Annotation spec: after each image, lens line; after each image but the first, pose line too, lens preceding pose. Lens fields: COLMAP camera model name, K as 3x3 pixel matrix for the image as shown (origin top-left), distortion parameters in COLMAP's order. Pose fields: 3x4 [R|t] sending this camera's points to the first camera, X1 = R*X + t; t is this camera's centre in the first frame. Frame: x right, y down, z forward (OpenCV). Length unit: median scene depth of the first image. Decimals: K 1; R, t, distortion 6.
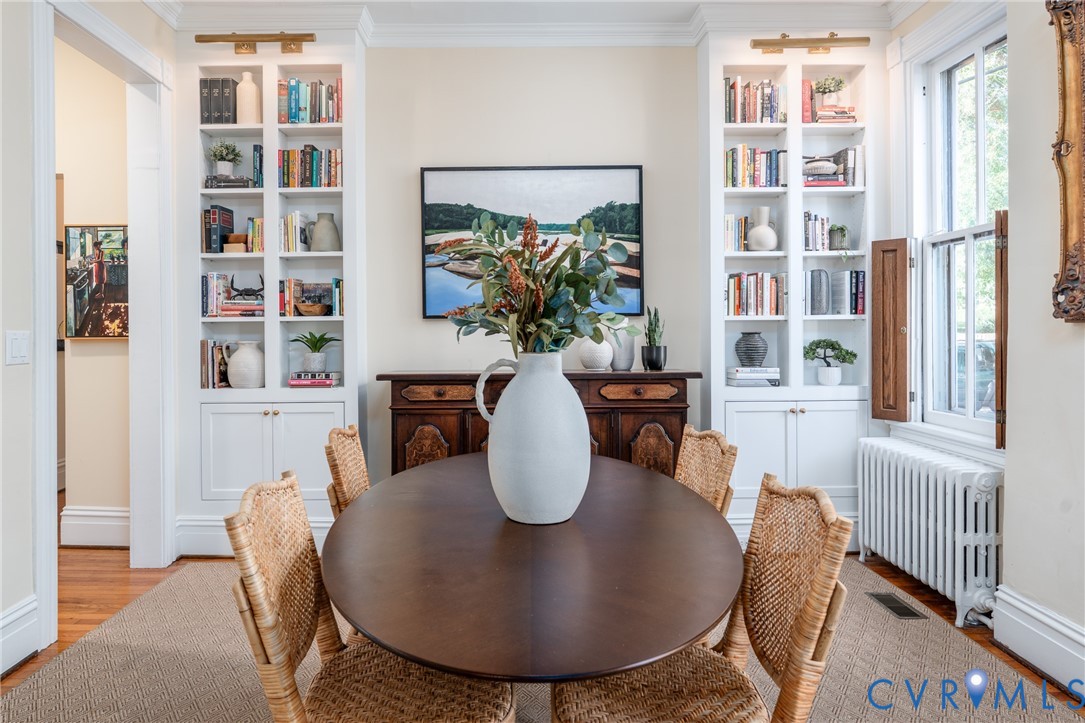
lens RADIAL K [[718.8, 0, 527.7], [0, 718.8, 339.7], [0, 0, 1]] dist [-0.002867, 0.003697]
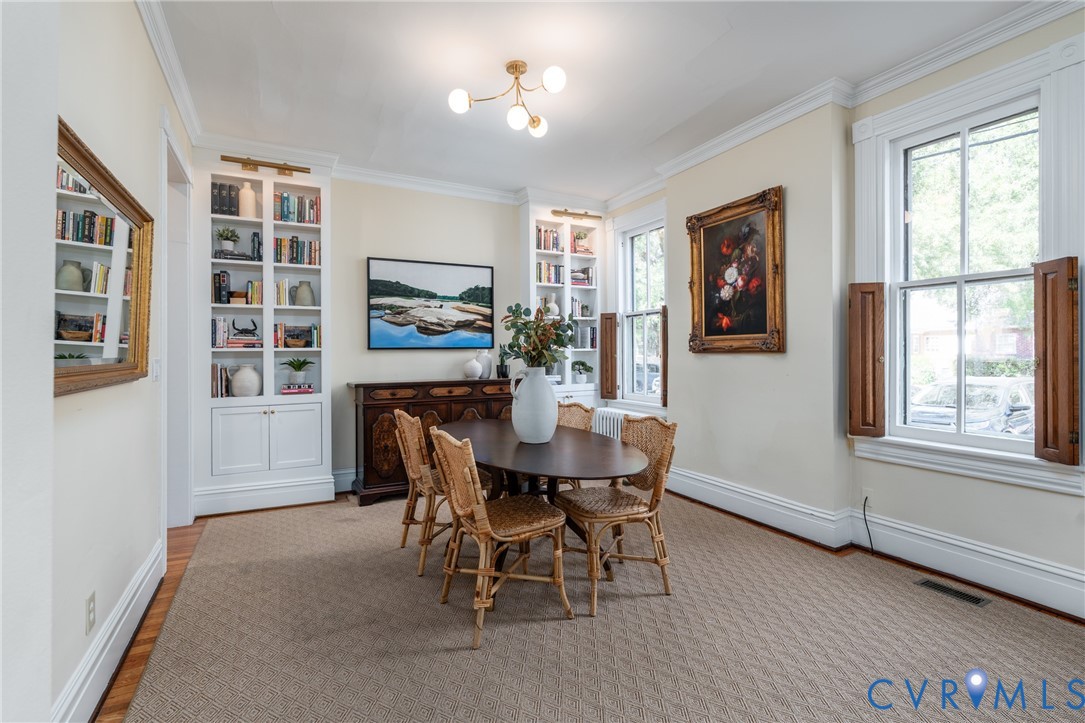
lens RADIAL K [[489.8, 0, 542.2], [0, 489.8, 359.6], [0, 0, 1]] dist [-0.009396, 0.000316]
pose [[0.882988, -0.005562, 0.469363, -0.331594], [0.007867, 0.999965, -0.002950, -0.000342], [-0.469330, 0.006297, 0.883000, -0.169023]]
